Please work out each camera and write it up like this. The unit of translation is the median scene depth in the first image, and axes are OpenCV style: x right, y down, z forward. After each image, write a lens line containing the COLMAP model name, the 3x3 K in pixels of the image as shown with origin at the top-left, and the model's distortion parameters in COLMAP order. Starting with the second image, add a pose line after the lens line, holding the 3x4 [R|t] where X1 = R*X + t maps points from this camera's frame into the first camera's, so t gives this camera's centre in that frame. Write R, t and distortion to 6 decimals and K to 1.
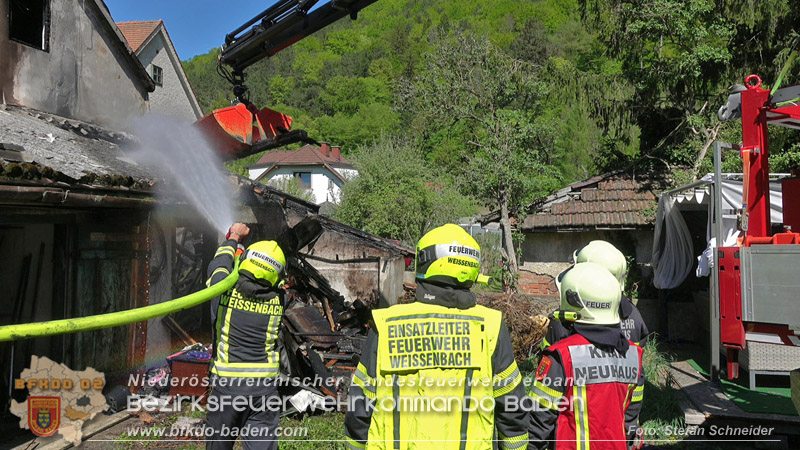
lens RADIAL K [[630.2, 0, 405.0], [0, 630.2, 222.0], [0, 0, 1]] dist [-0.000683, 0.010026]
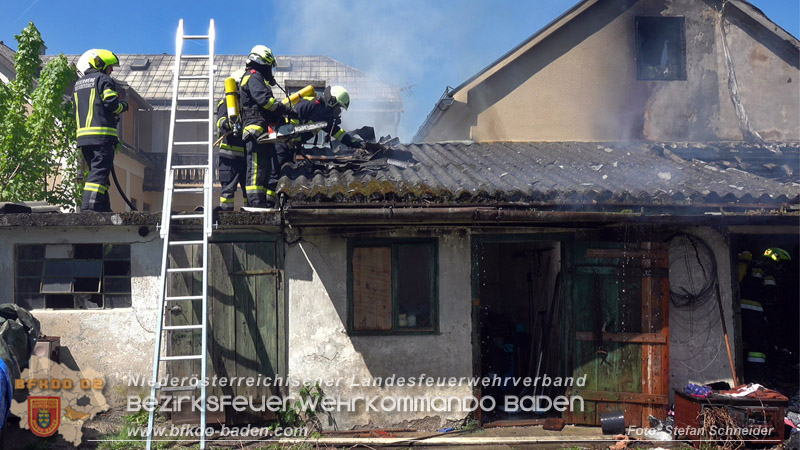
lens RADIAL K [[688.8, 0, 361.7], [0, 688.8, 230.9], [0, 0, 1]] dist [-0.007841, 0.012789]
pose [[0.279106, -0.078185, -0.957072, 0.272769], [0.012950, 0.996896, -0.077662, 0.039473], [0.960173, 0.009282, 0.279252, 0.188265]]
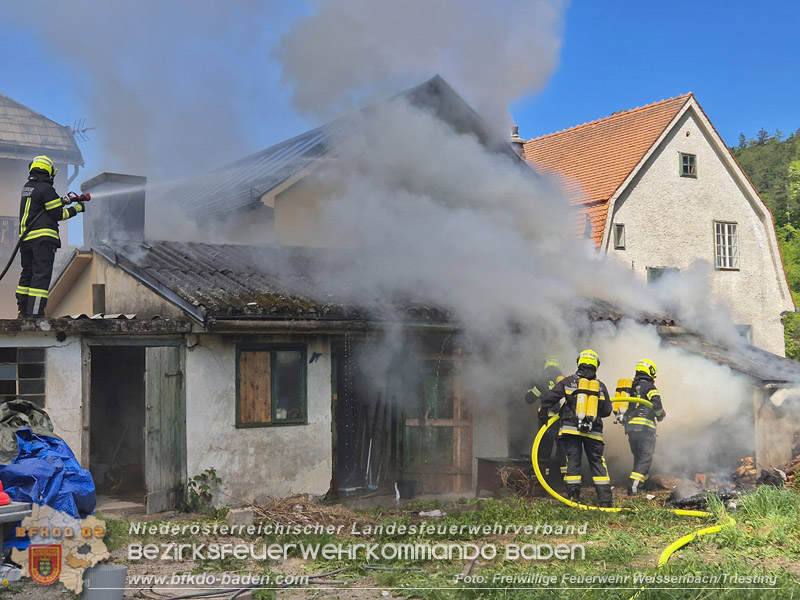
lens RADIAL K [[1035.4, 0, 402.2], [0, 1035.4, 294.8], [0, 0, 1]] dist [0.029567, 0.000000]
pose [[0.711653, -0.078067, -0.698181, 0.555521], [0.026914, 0.996107, -0.083946, 0.042205], [0.702016, 0.040949, 0.710983, -0.302938]]
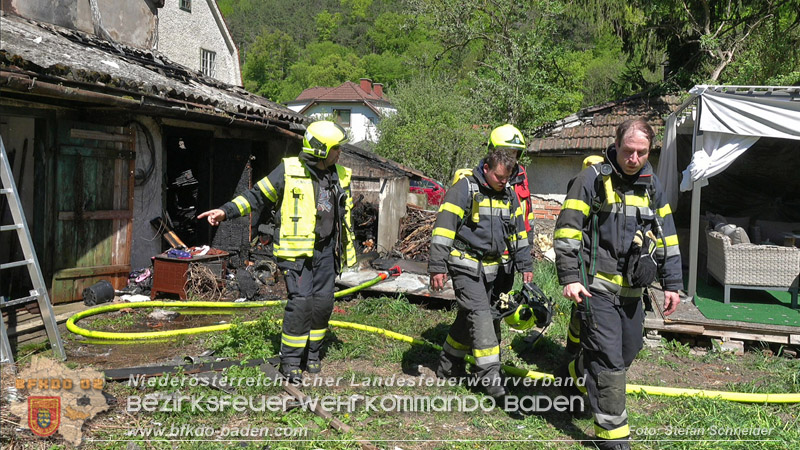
lens RADIAL K [[653.4, 0, 425.3], [0, 653.4, 206.5], [0, 0, 1]] dist [0.022541, -0.023092]
pose [[0.998721, 0.024721, -0.044099, 0.071797], [-0.022079, 0.997989, 0.059419, 0.037656], [0.045480, -0.058369, 0.997259, -0.024717]]
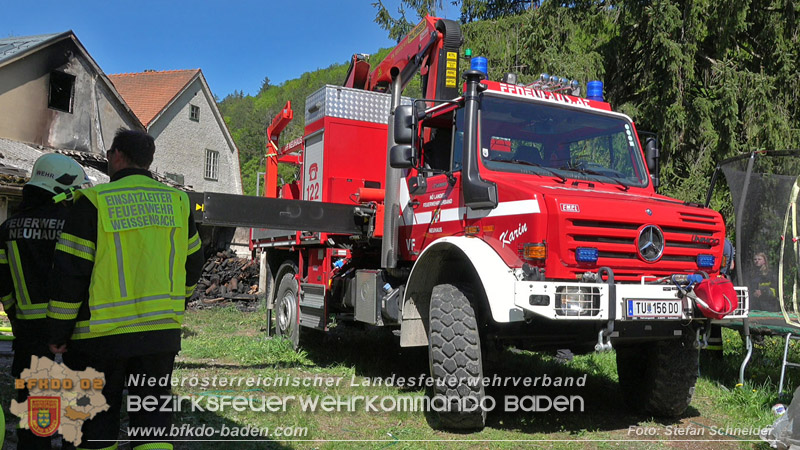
lens RADIAL K [[653.4, 0, 395.7], [0, 653.4, 229.4], [0, 0, 1]] dist [0.022541, -0.023092]
pose [[0.988903, 0.032360, -0.144995, 0.479611], [-0.037338, 0.998799, -0.031739, 0.052917], [0.143794, 0.036801, 0.988923, -0.514806]]
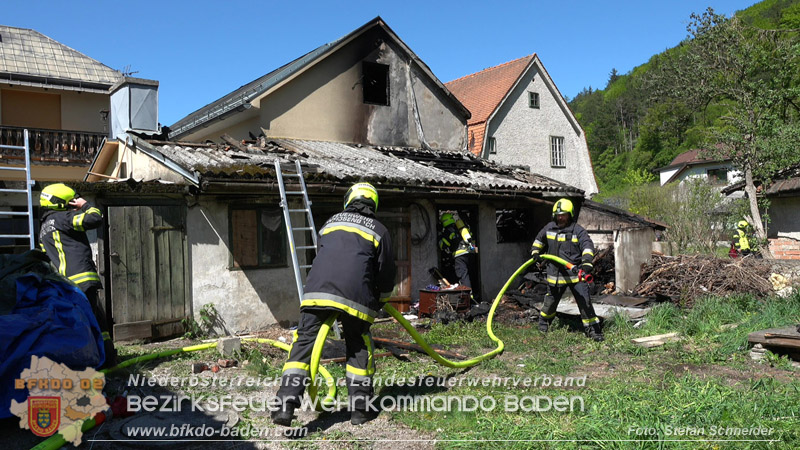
lens RADIAL K [[618.4, 0, 404.4], [0, 618.4, 223.1], [0, 0, 1]] dist [0.014311, -0.004774]
pose [[0.770544, -0.057446, -0.634792, 0.360056], [0.047115, 0.998339, -0.033155, 0.060735], [0.635643, -0.004360, 0.771971, -0.129679]]
